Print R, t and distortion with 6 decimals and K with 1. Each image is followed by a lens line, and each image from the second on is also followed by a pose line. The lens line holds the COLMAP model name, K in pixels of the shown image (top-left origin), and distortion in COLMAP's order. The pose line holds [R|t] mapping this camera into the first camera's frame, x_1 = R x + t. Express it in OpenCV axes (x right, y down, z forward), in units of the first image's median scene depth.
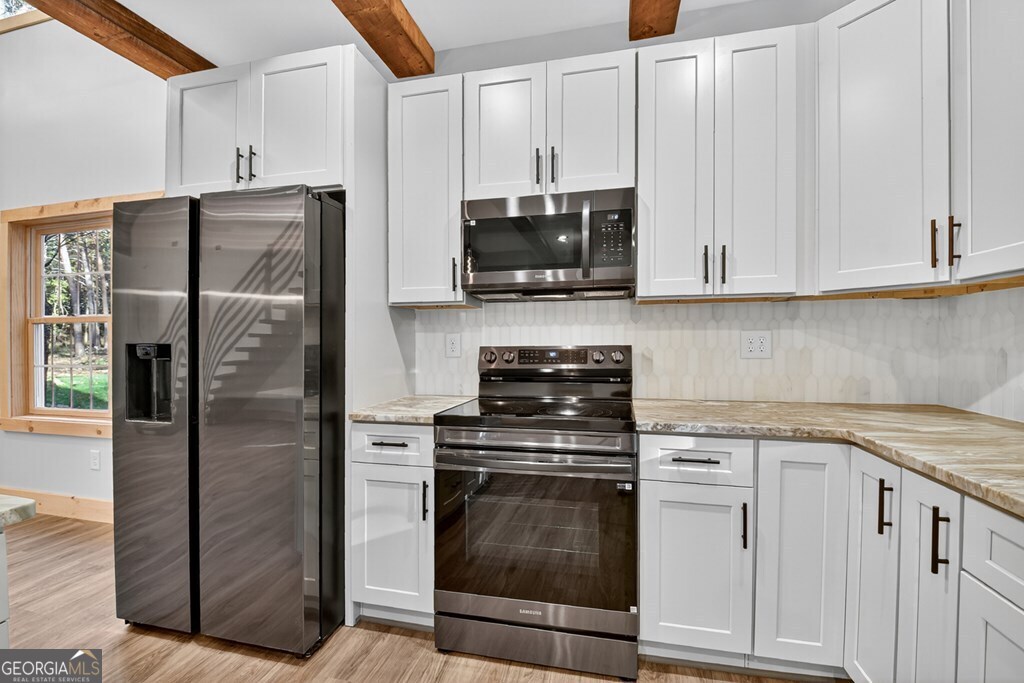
lens RADIAL K [[456.1, 0, 512.0], [0, 456.1, 341.5], [0, 0, 1]] dist [0.002365, -0.020304]
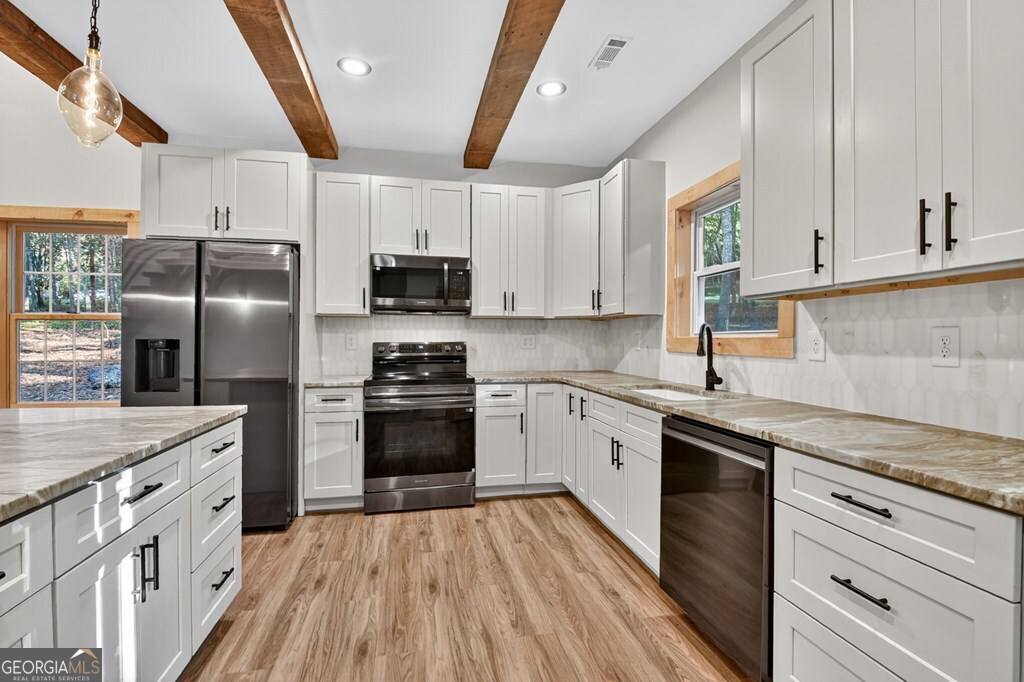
lens RADIAL K [[456.1, 0, 512.0], [0, 456.1, 341.0], [0, 0, 1]] dist [0.002365, -0.020304]
pose [[0.904645, 0.005469, 0.426131, -0.380275], [-0.004191, 0.999983, -0.003936, 0.012174], [-0.426146, 0.001775, 0.904653, -0.782766]]
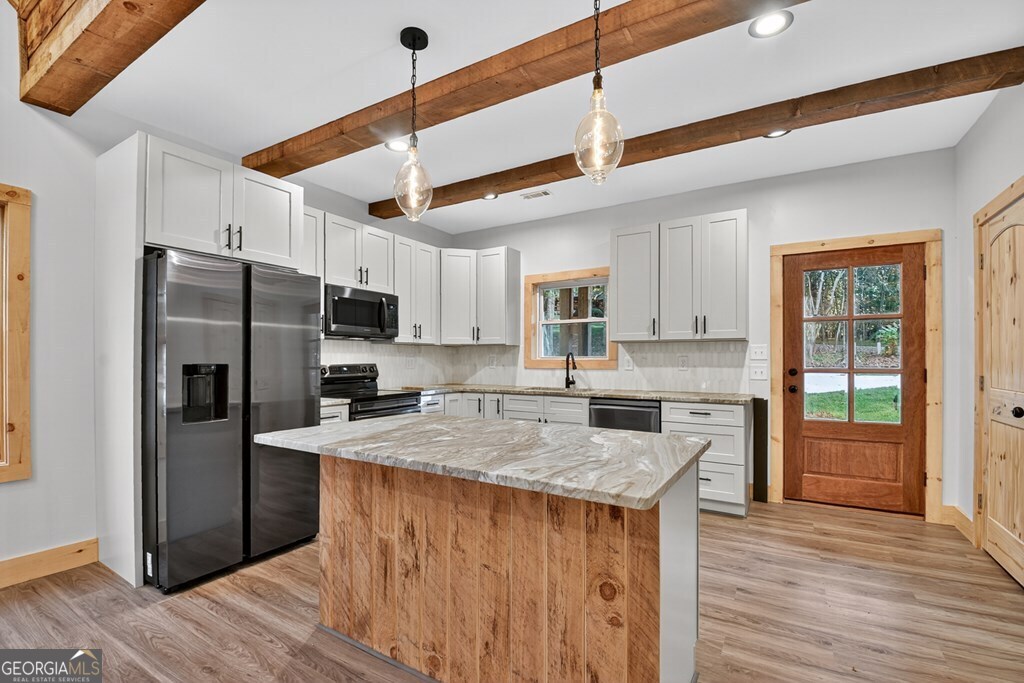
lens RADIAL K [[456.1, 0, 512.0], [0, 456.1, 341.5], [0, 0, 1]] dist [0.002365, -0.020304]
pose [[0.301307, 0.041225, 0.952636, -1.772129], [0.004181, 0.998998, -0.044554, 0.003655], [-0.953518, 0.017407, 0.300832, -0.270195]]
